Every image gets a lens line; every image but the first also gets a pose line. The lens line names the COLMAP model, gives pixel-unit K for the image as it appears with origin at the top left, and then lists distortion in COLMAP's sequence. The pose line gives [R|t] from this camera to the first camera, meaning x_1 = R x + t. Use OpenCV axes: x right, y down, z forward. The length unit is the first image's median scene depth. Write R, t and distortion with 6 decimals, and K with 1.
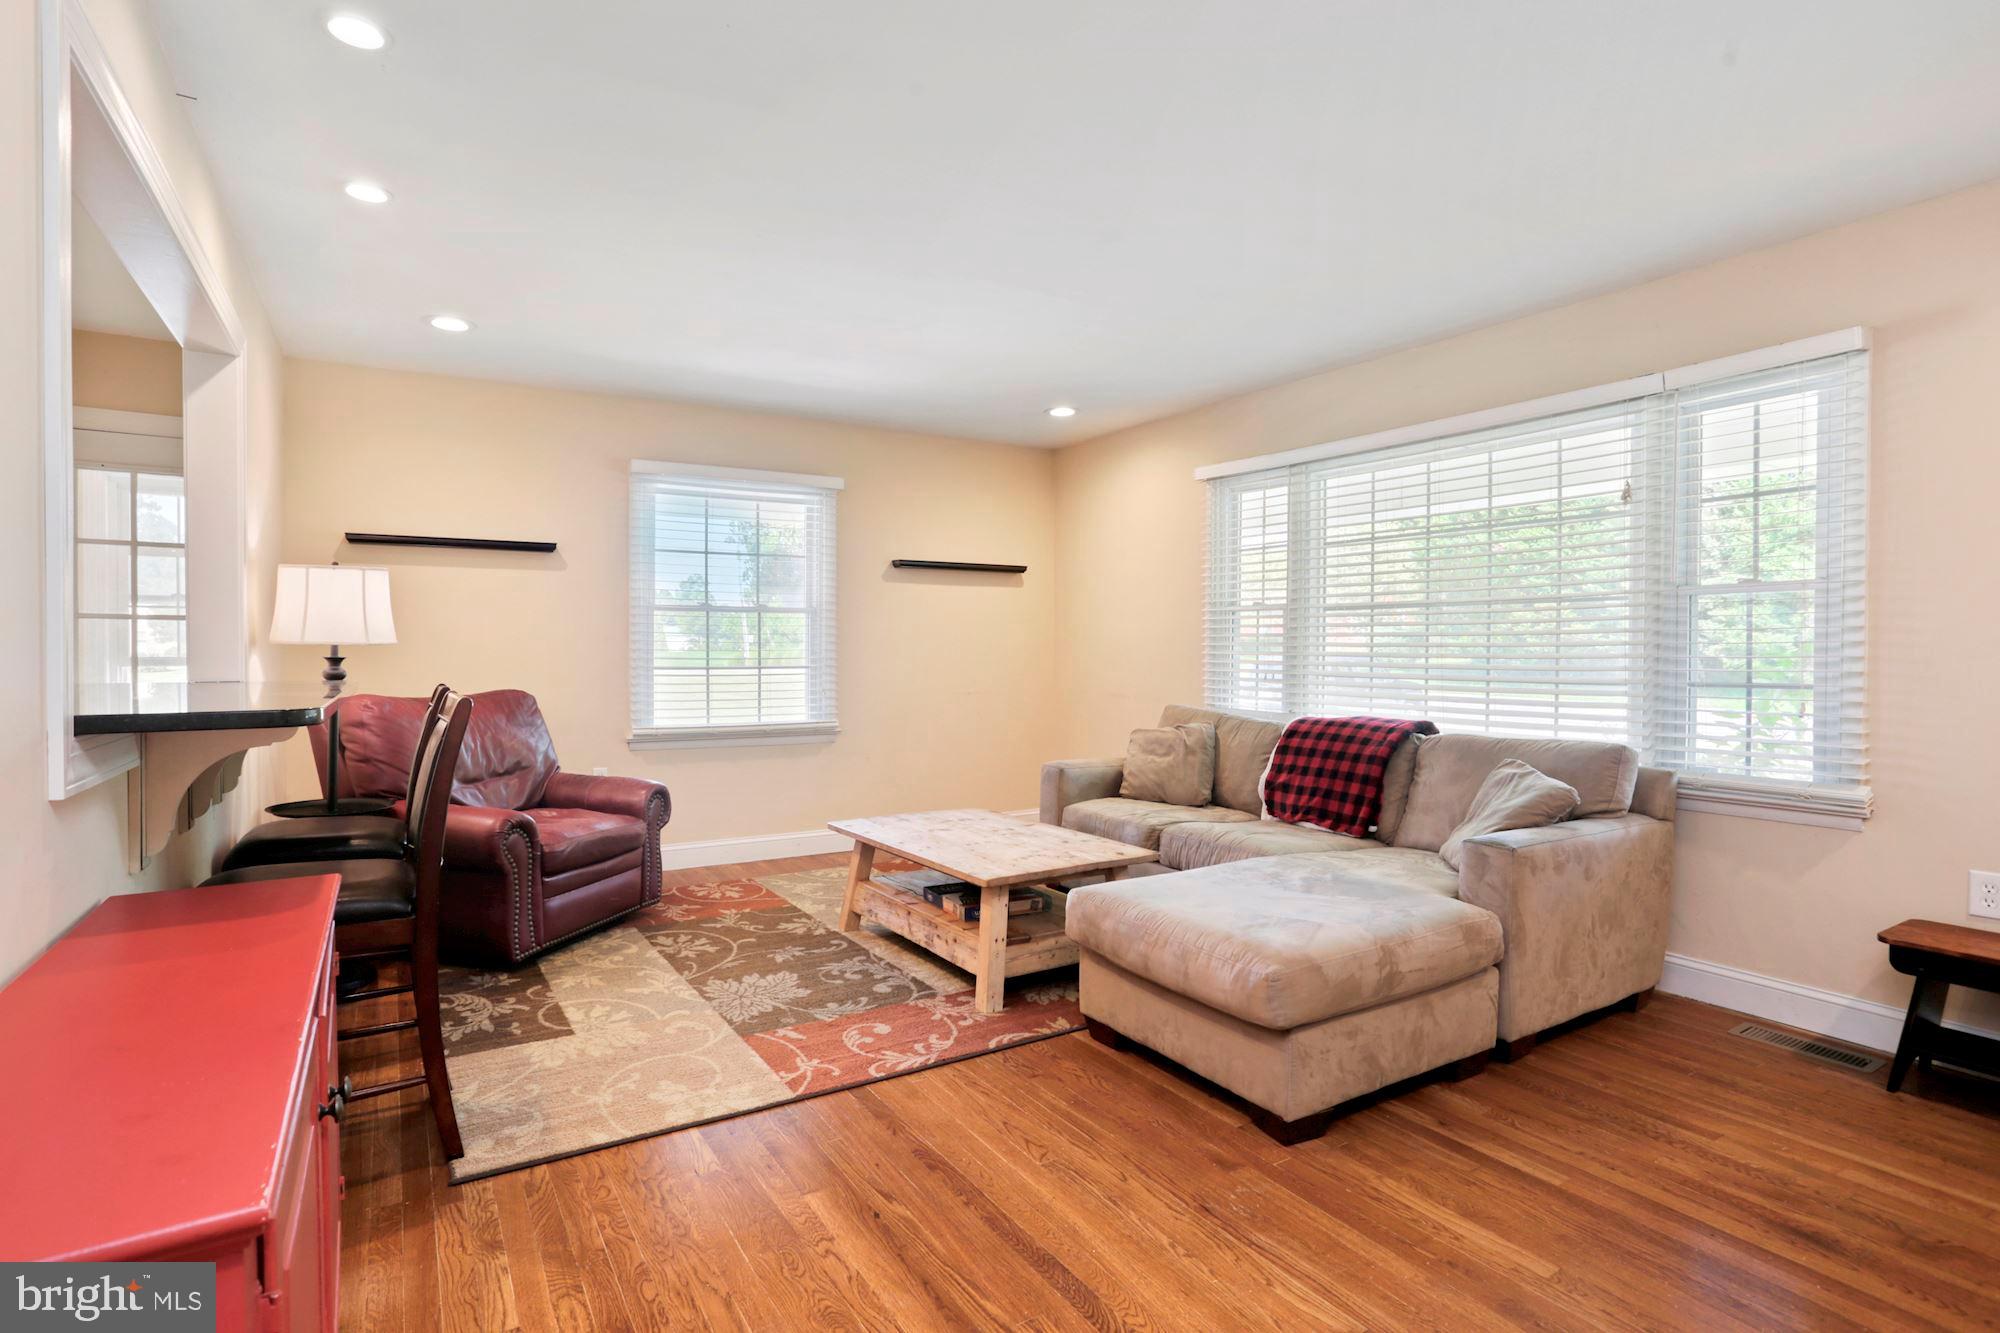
lens RADIAL K [[994.0, 0, 978.9], [0, 994.0, 662.5], [0, 0, 1]] dist [-0.037266, 0.000115]
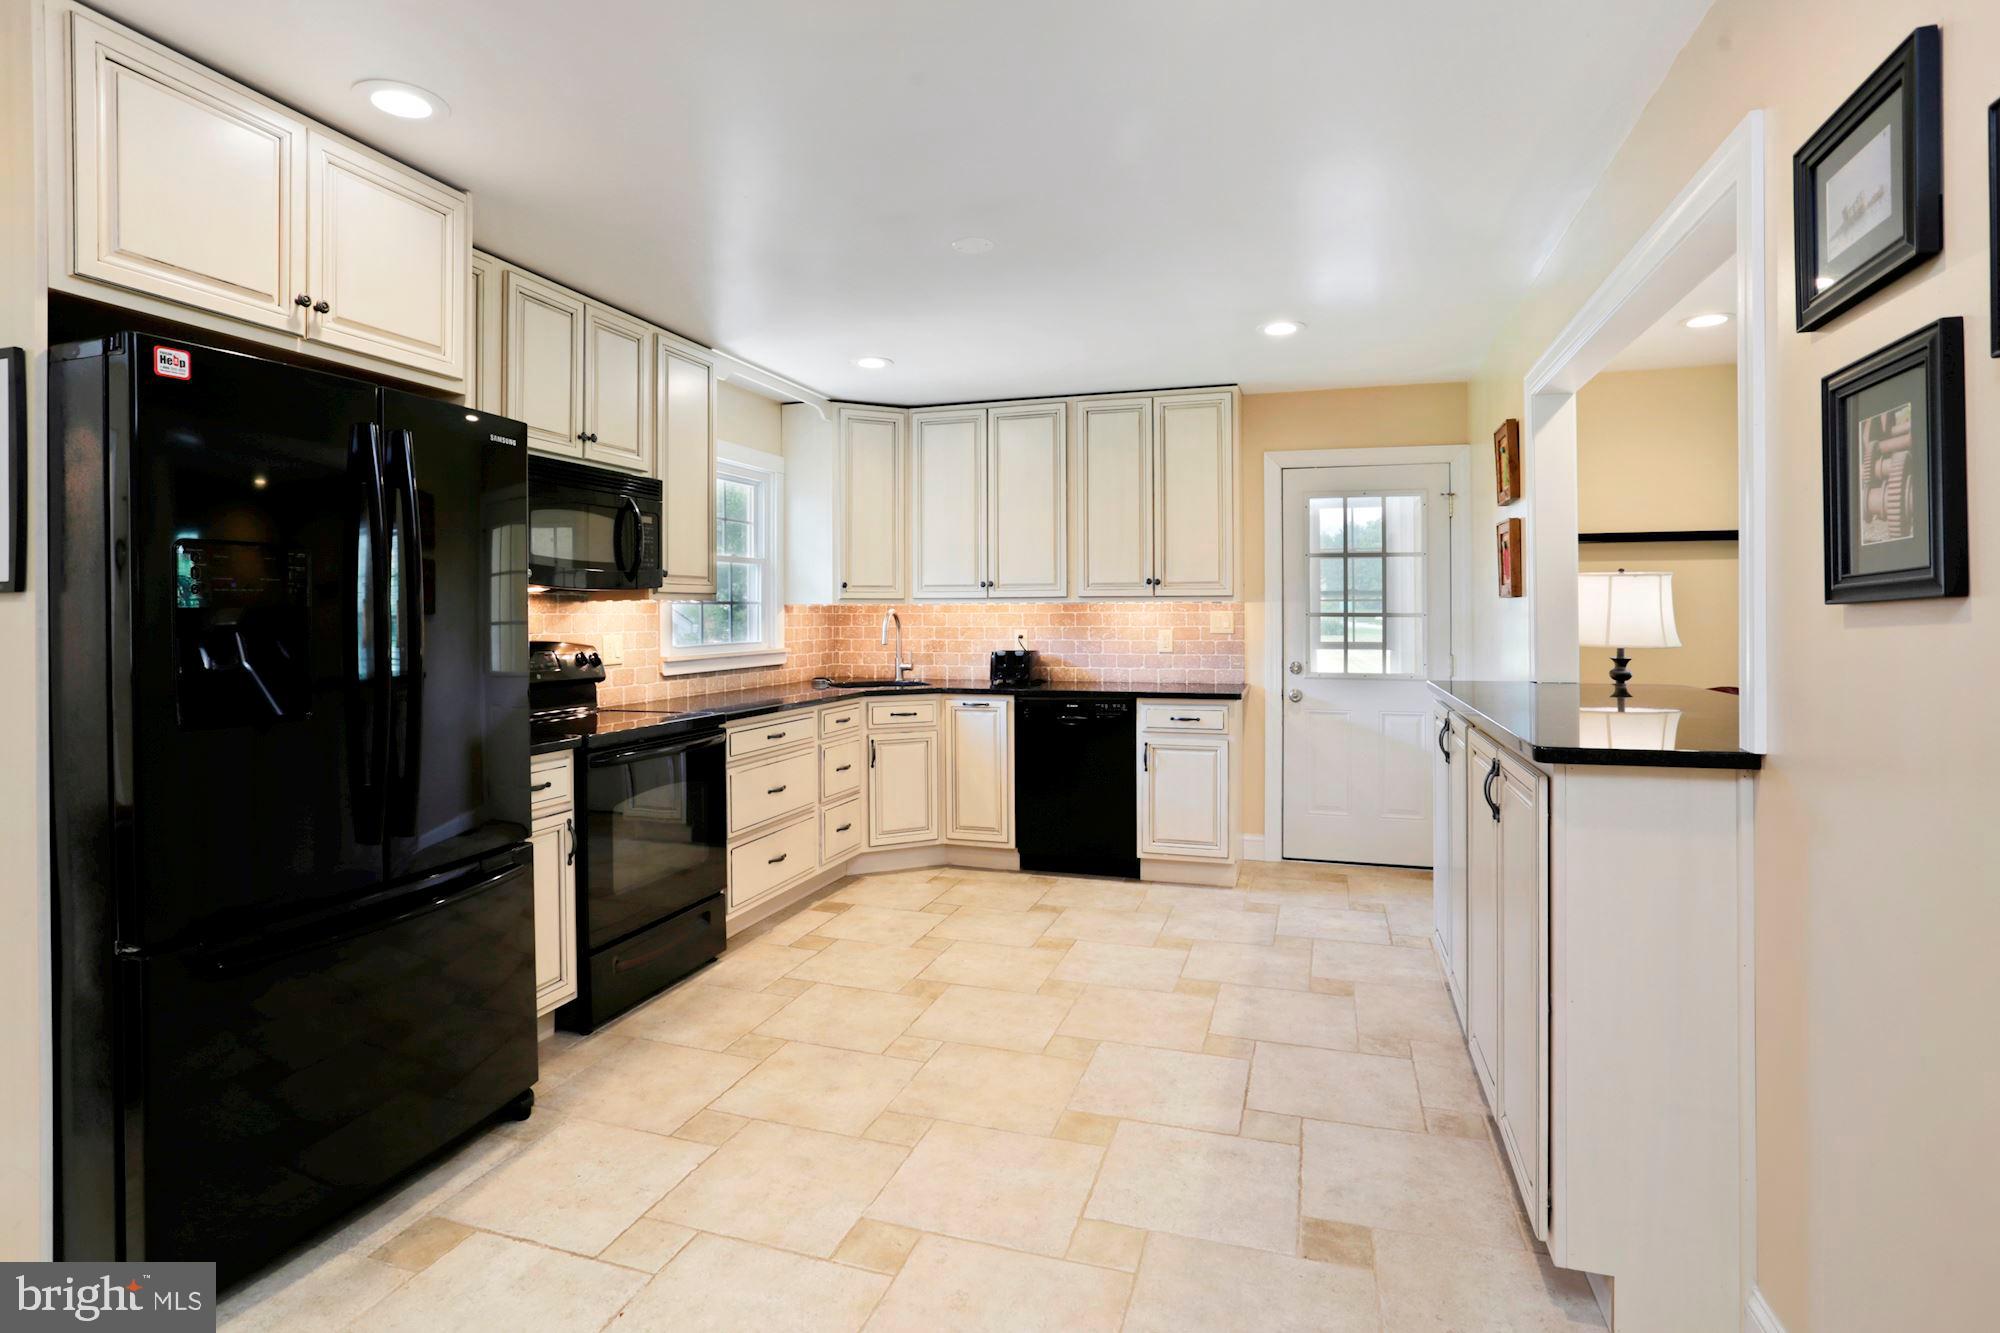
lens RADIAL K [[1001.4, 0, 995.9], [0, 1001.4, 613.5], [0, 0, 1]] dist [-0.079758, 0.045482]
pose [[0.651320, -0.003007, -0.758797, -0.324562], [-0.006545, 0.999933, -0.009580, -0.044121], [0.758775, 0.011206, 0.651257, -0.223946]]
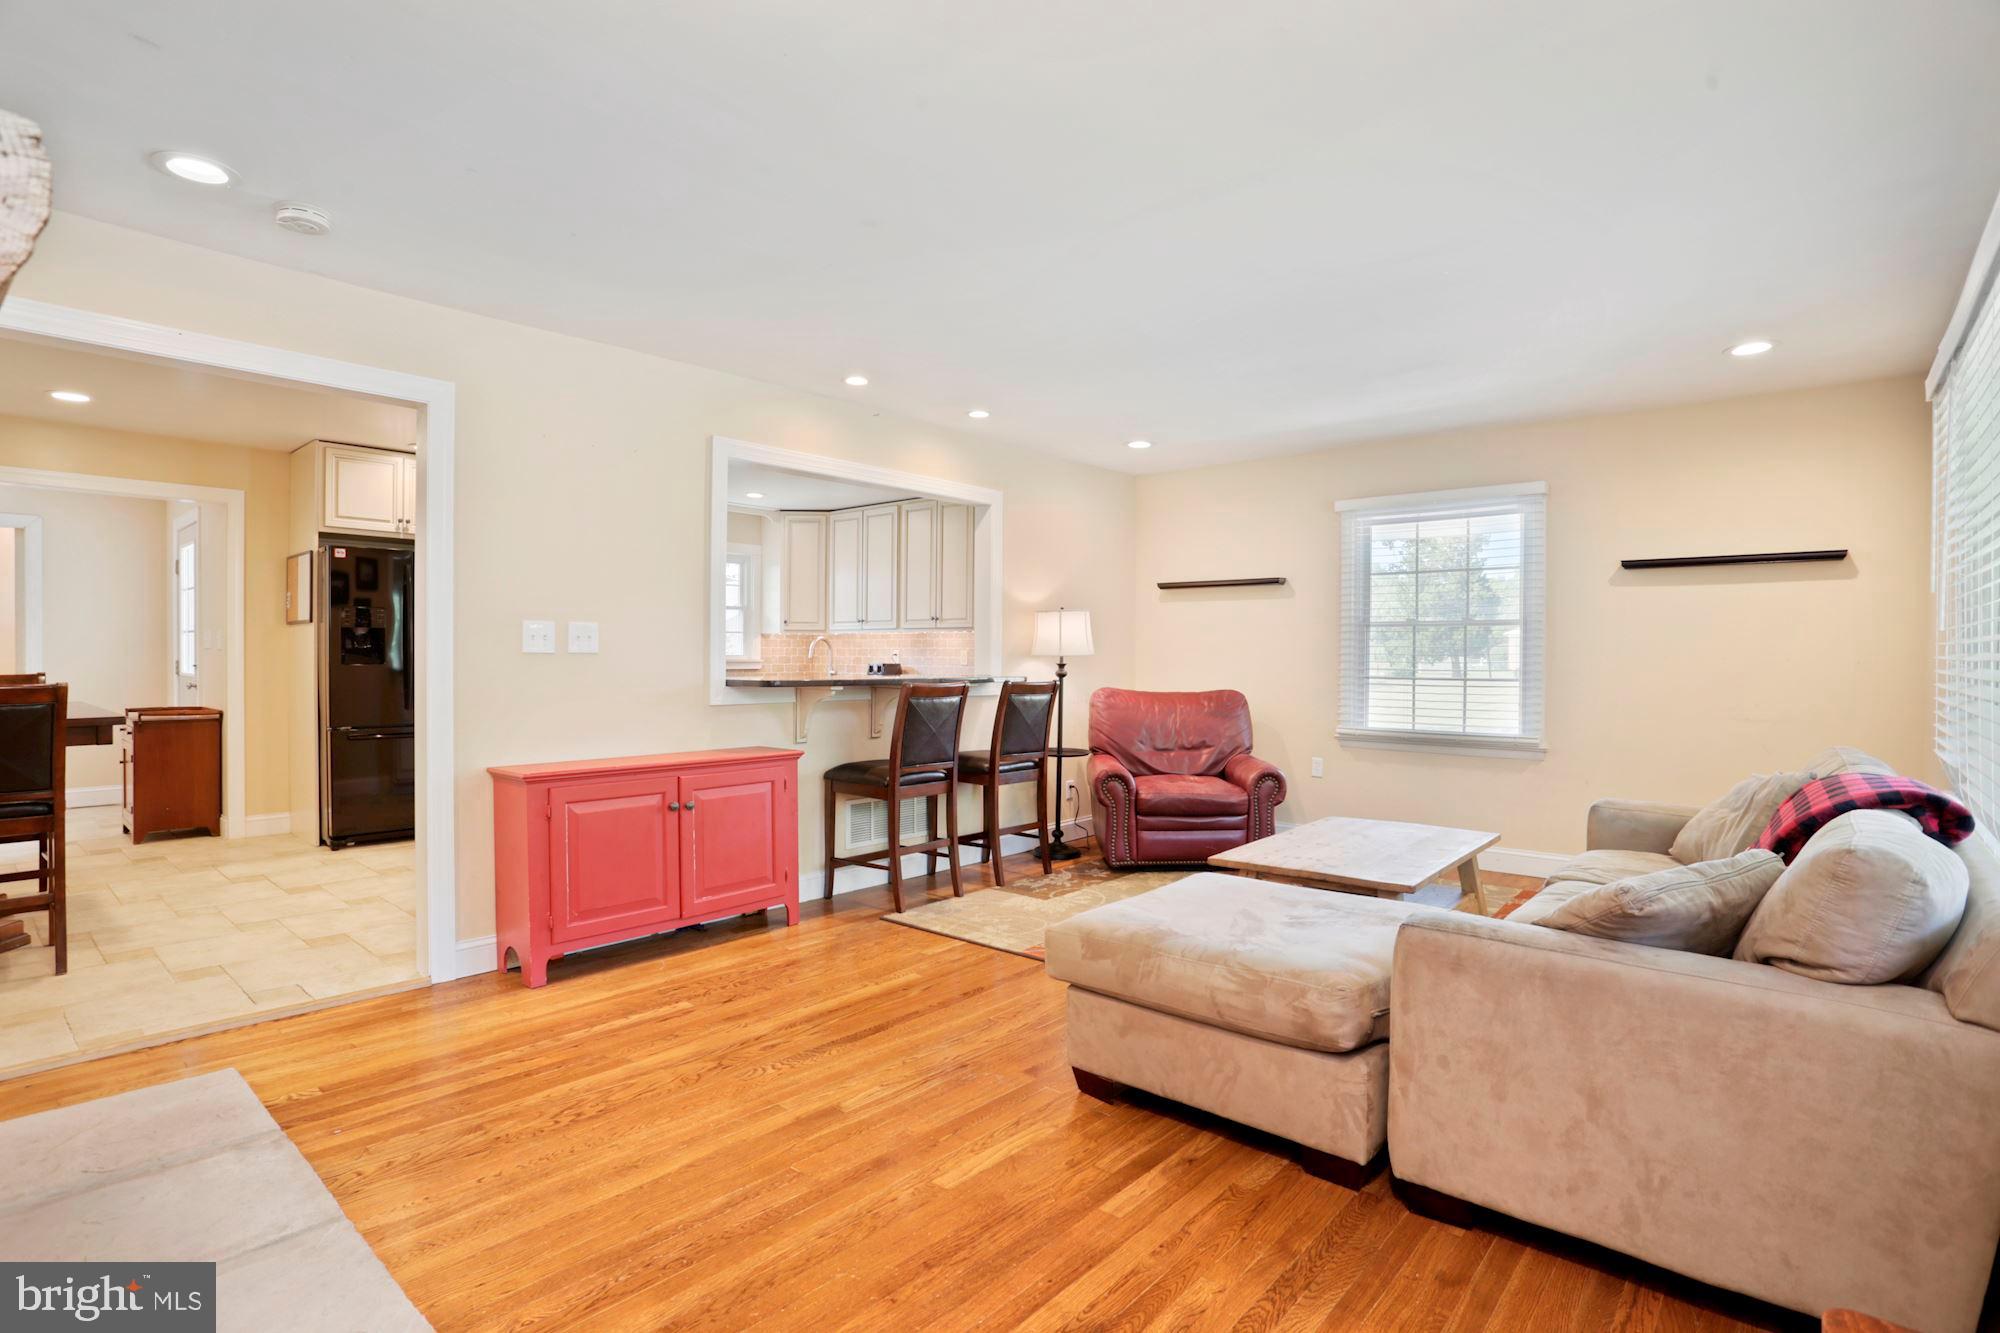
lens RADIAL K [[979.2, 0, 985.9], [0, 979.2, 668.6], [0, 0, 1]] dist [-0.078521, 0.040324]
pose [[0.295933, 0.014176, -0.955104, 1.012100], [-0.018331, 0.999790, 0.009160, -0.010631], [0.955033, 0.014797, 0.296131, 0.406254]]
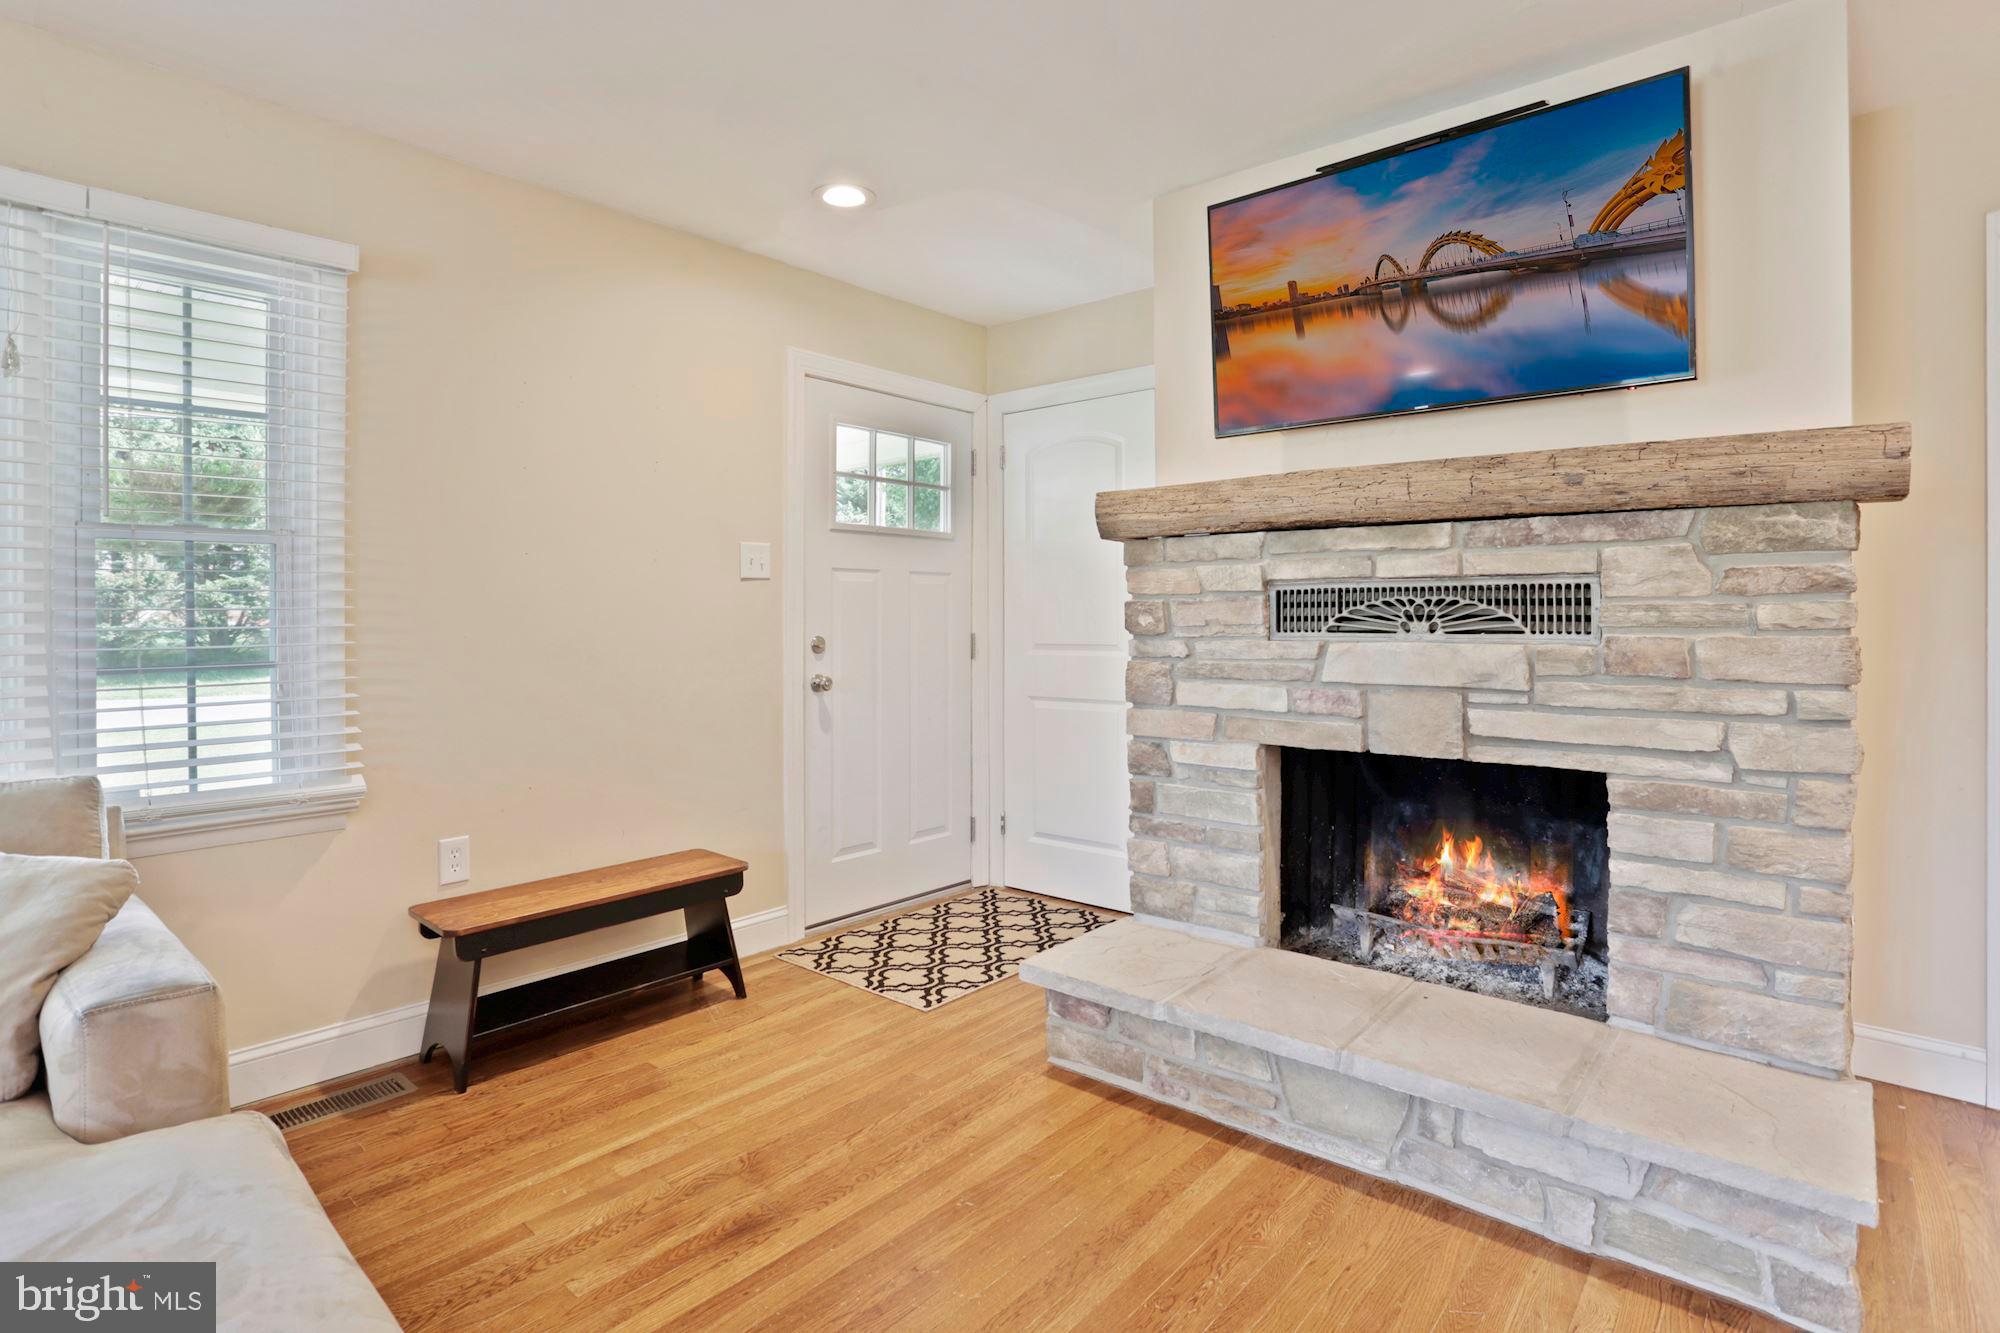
lens RADIAL K [[1001.4, 0, 995.9], [0, 1001.4, 613.5], [0, 0, 1]] dist [-0.079758, 0.045482]
pose [[-0.311327, -0.000494, 0.950303, -0.084201], [0.016546, 0.999845, 0.005940, -0.011471], [-0.950159, 0.017573, -0.311271, 0.625376]]
